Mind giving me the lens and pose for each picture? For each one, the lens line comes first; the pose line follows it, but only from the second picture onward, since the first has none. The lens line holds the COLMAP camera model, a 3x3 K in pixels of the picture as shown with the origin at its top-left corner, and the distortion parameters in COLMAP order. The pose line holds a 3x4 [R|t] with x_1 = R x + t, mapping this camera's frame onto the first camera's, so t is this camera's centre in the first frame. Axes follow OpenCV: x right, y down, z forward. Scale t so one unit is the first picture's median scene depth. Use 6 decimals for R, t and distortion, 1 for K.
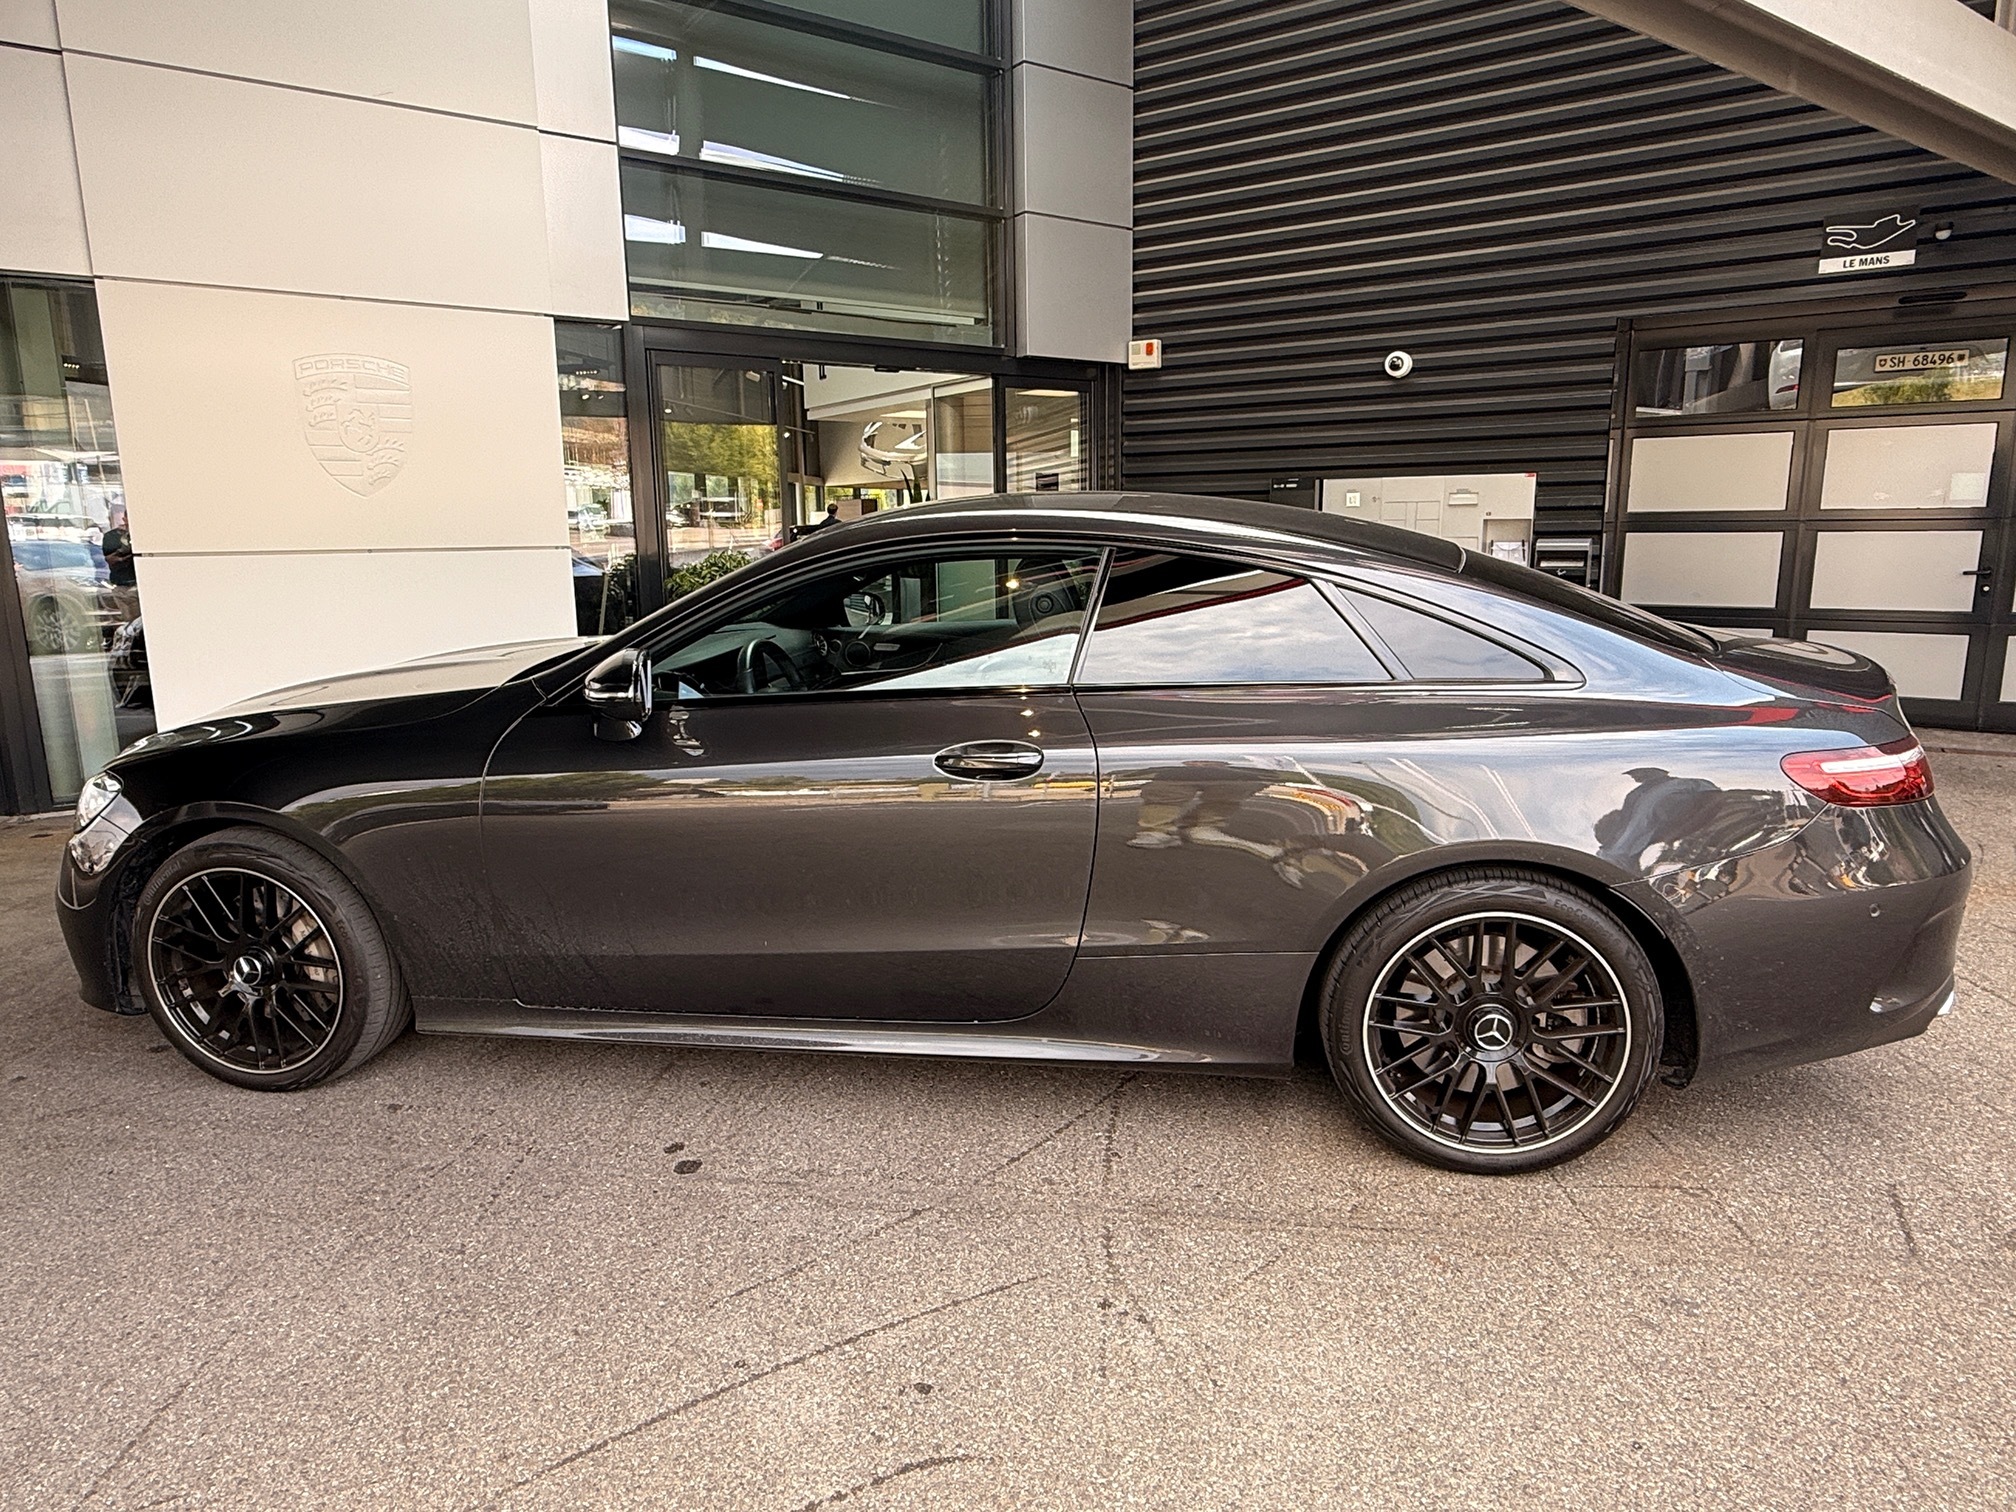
lens RADIAL K [[1239.1, 0, 1009.0], [0, 1239.1, 761.7], [0, 0, 1]] dist [0.005758, 0.002331]
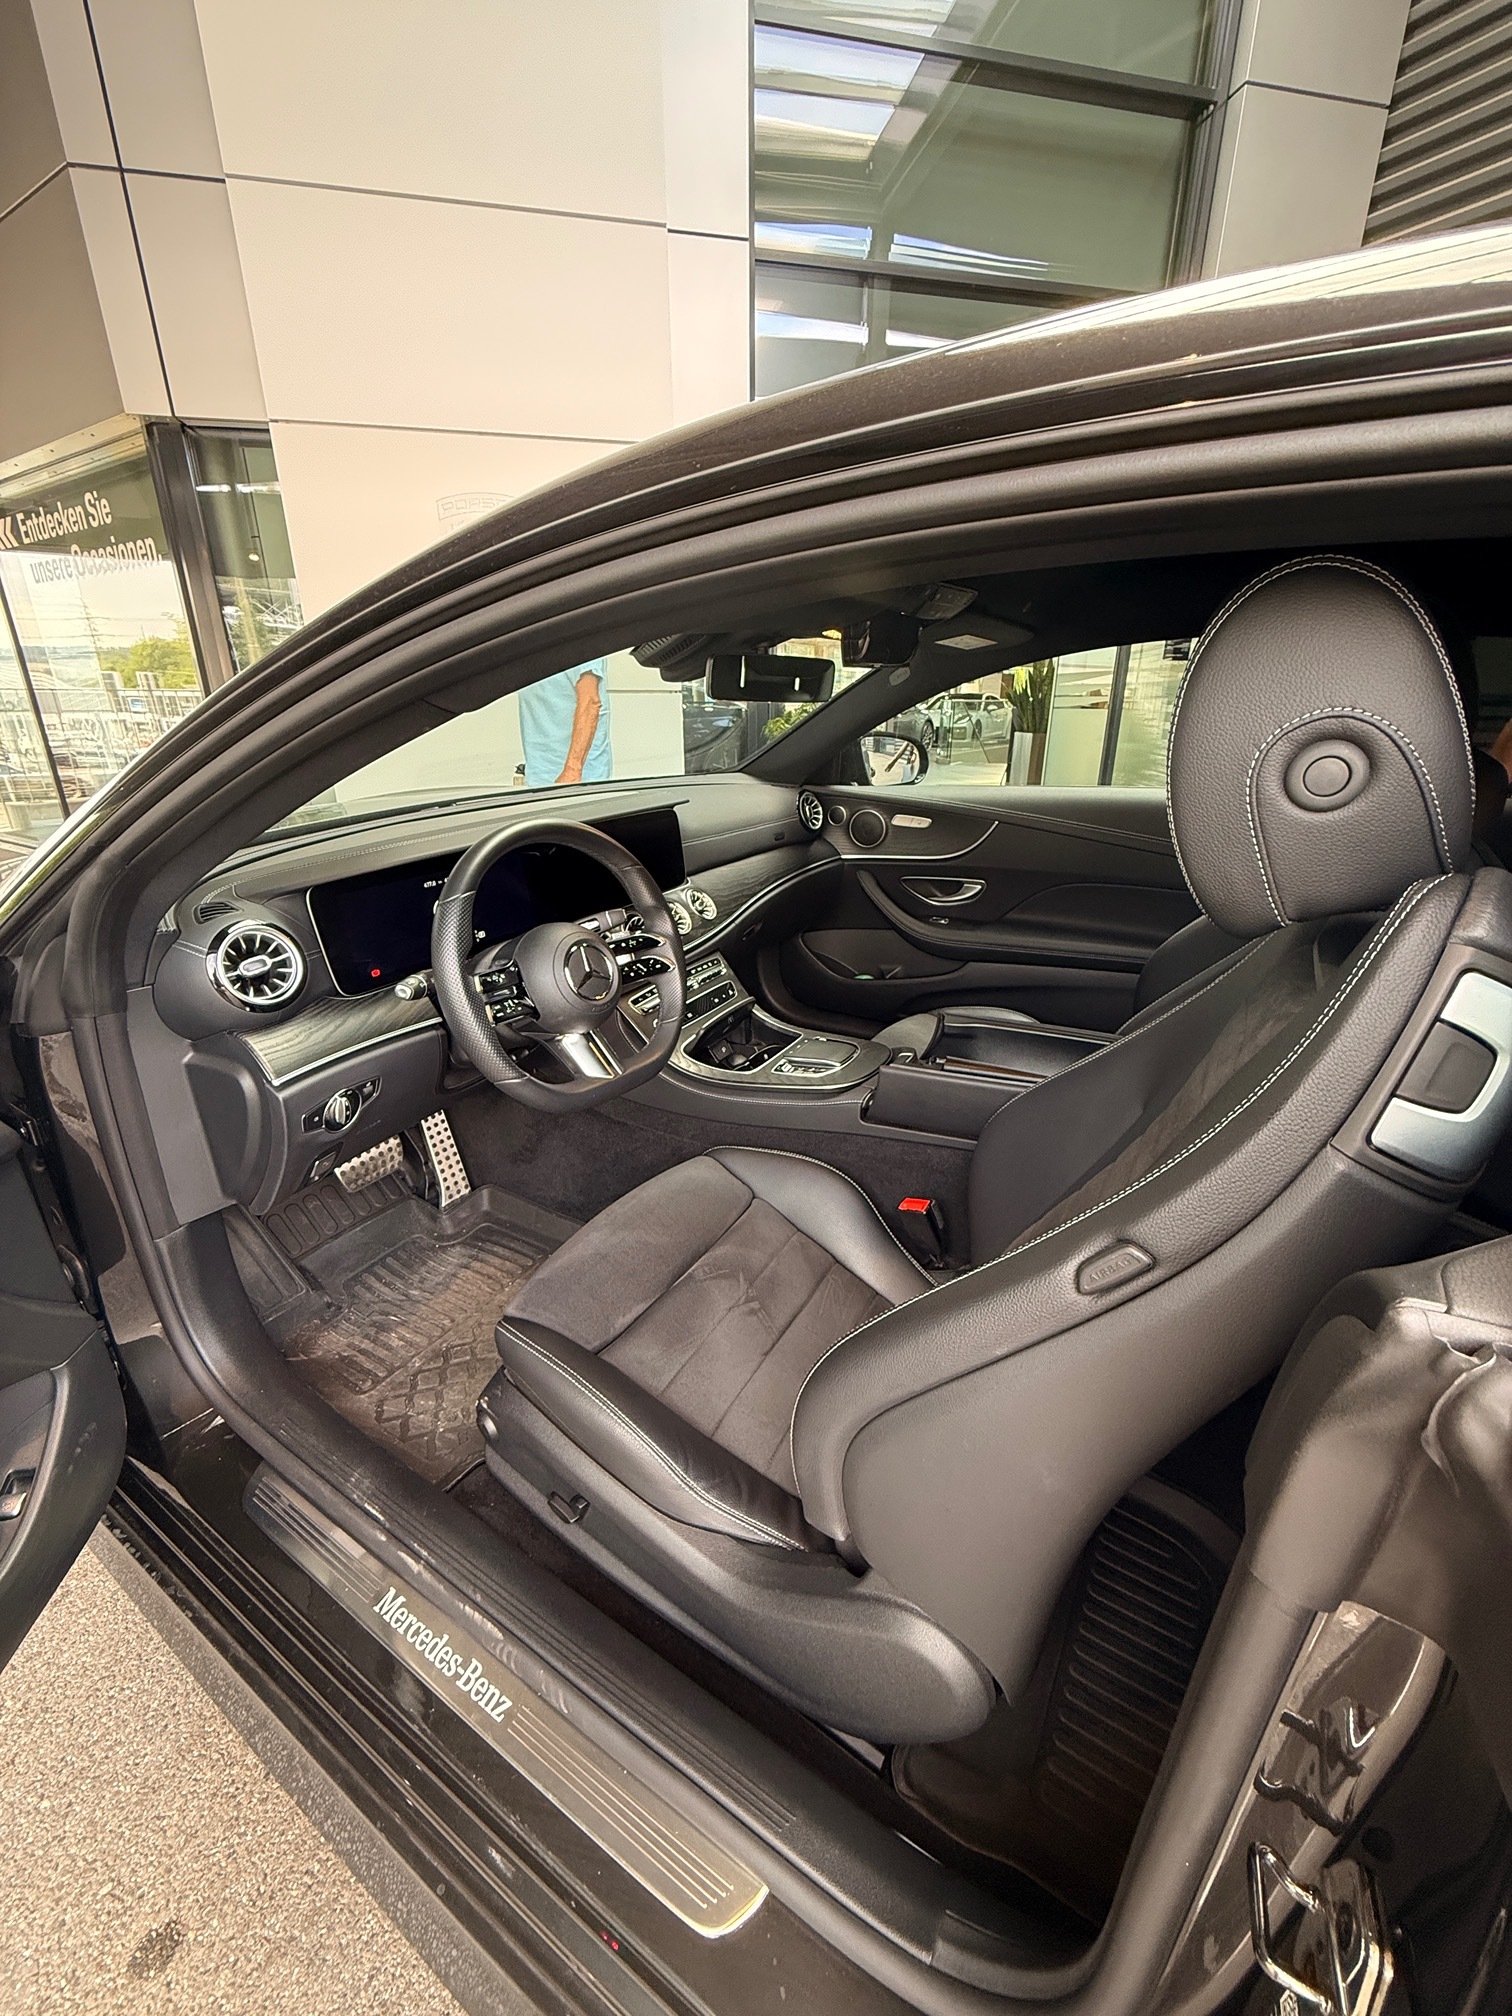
lens RADIAL K [[799.0, 0, 761.2], [0, 799.0, 1009.5], [0, 0, 1]] dist [-0.000048, -0.000169]
pose [[0.920189, 0.151909, -0.360798, 0.002008], [-0.083702, 0.976675, 0.197739, -0.073376], [0.382420, -0.151758, 0.911441, 0.559870]]
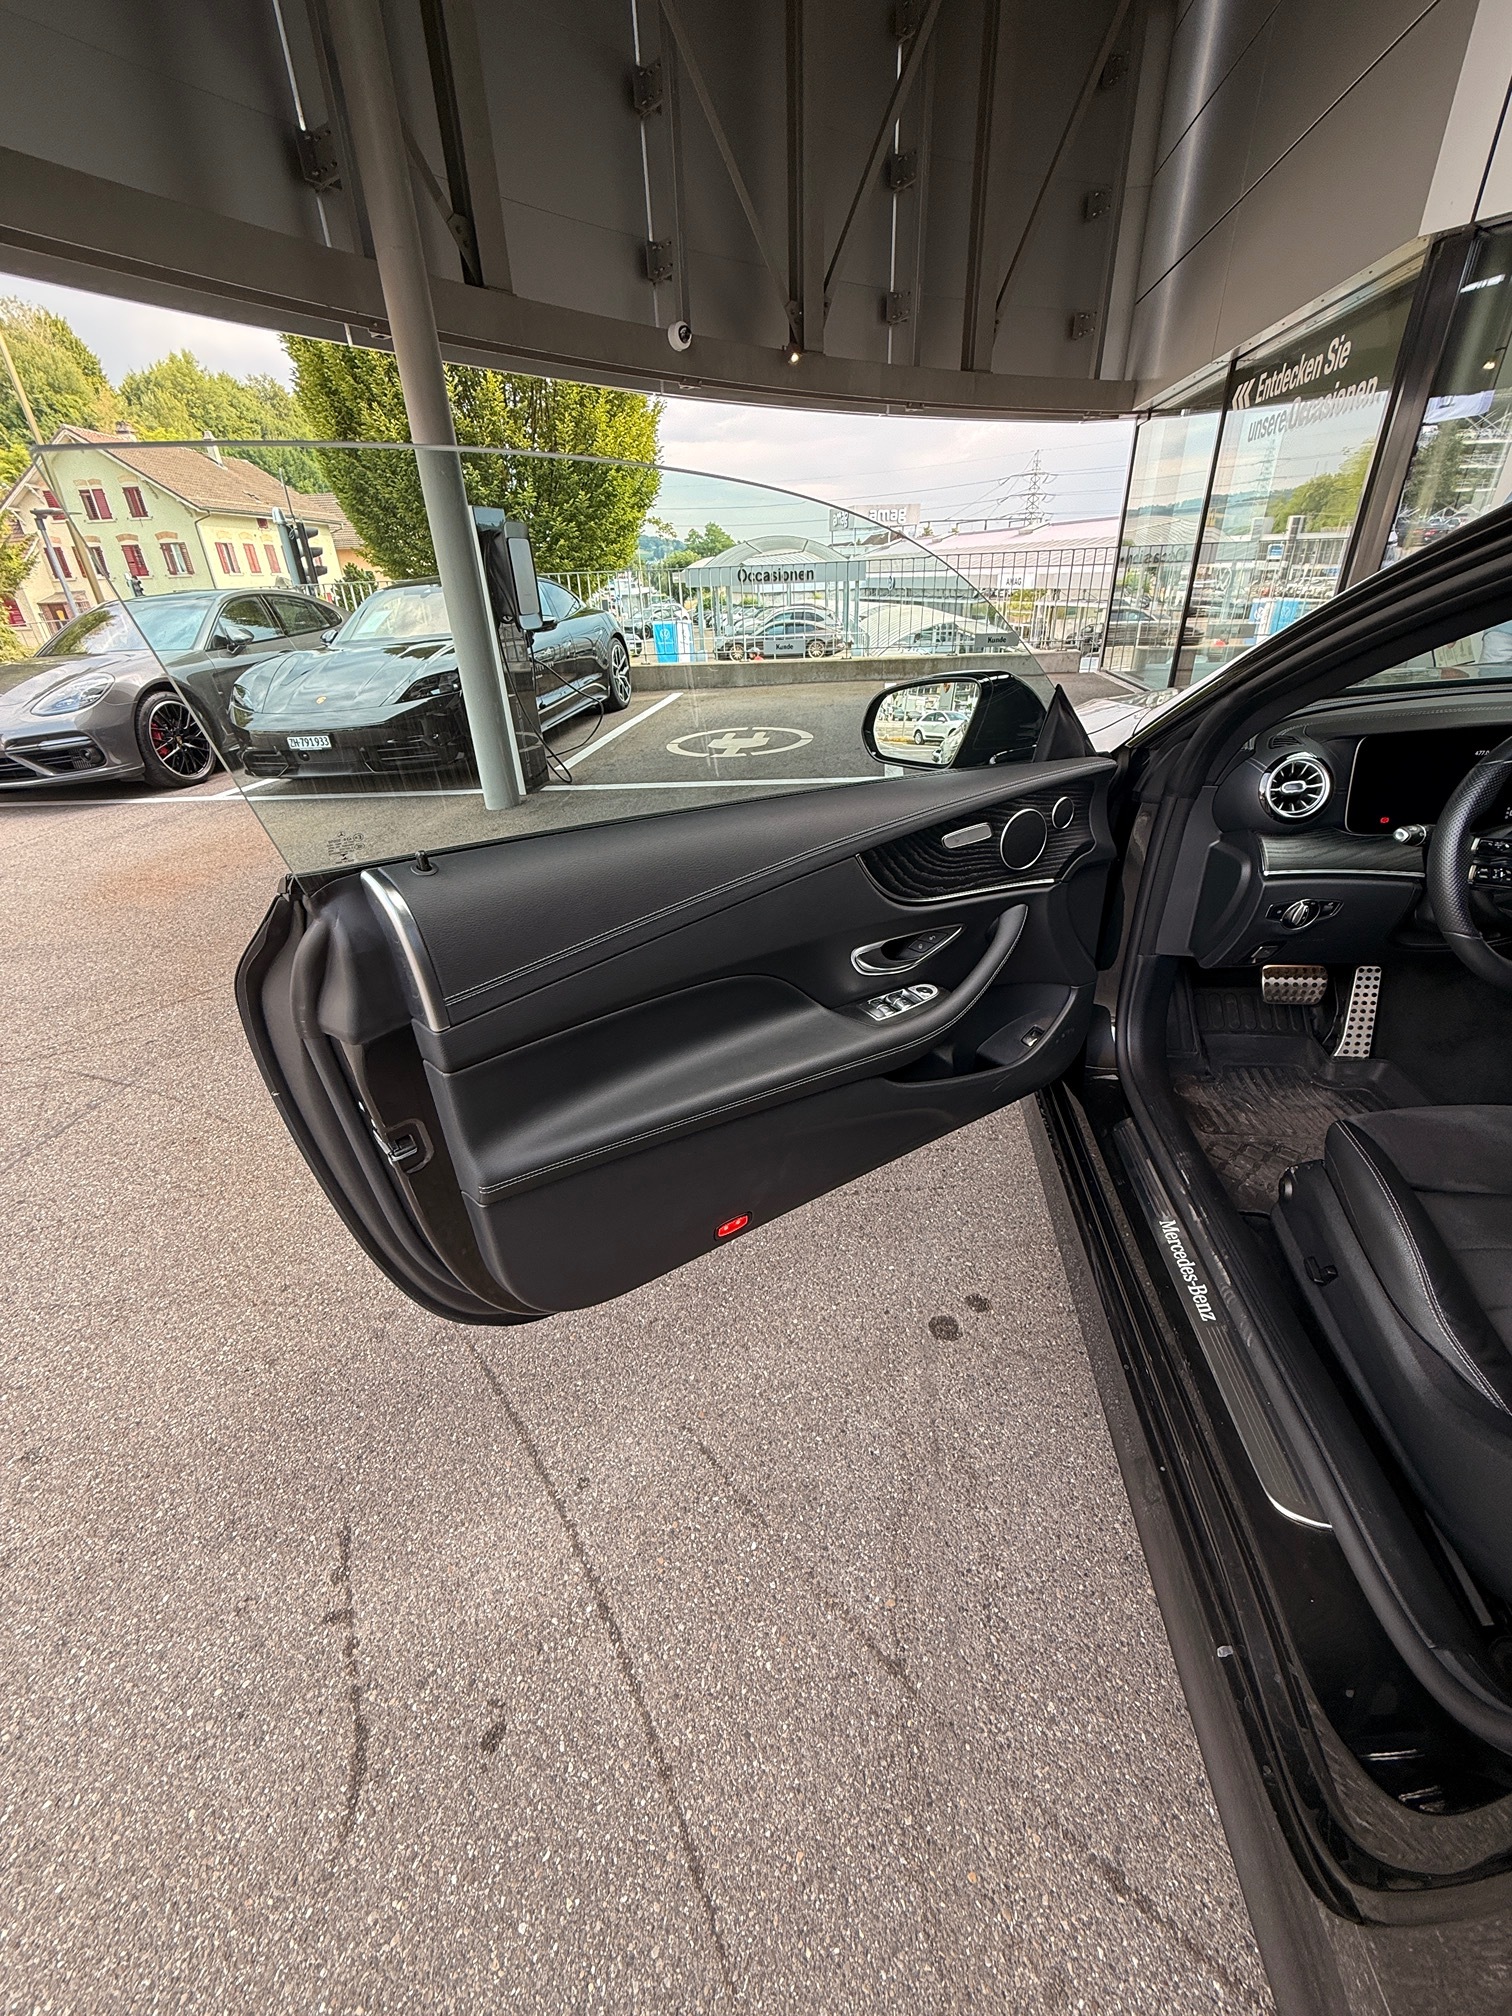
lens RADIAL K [[799.0, 0, 762.8], [0, 799.0, 996.2], [0, 0, 1]] dist [-0.000048, -0.000169]
pose [[0.027470, 0.477551, -0.878175, 0.071616], [-0.146990, 0.870886, 0.468989, -0.072214], [0.988757, 0.116199, 0.094118, 0.505349]]
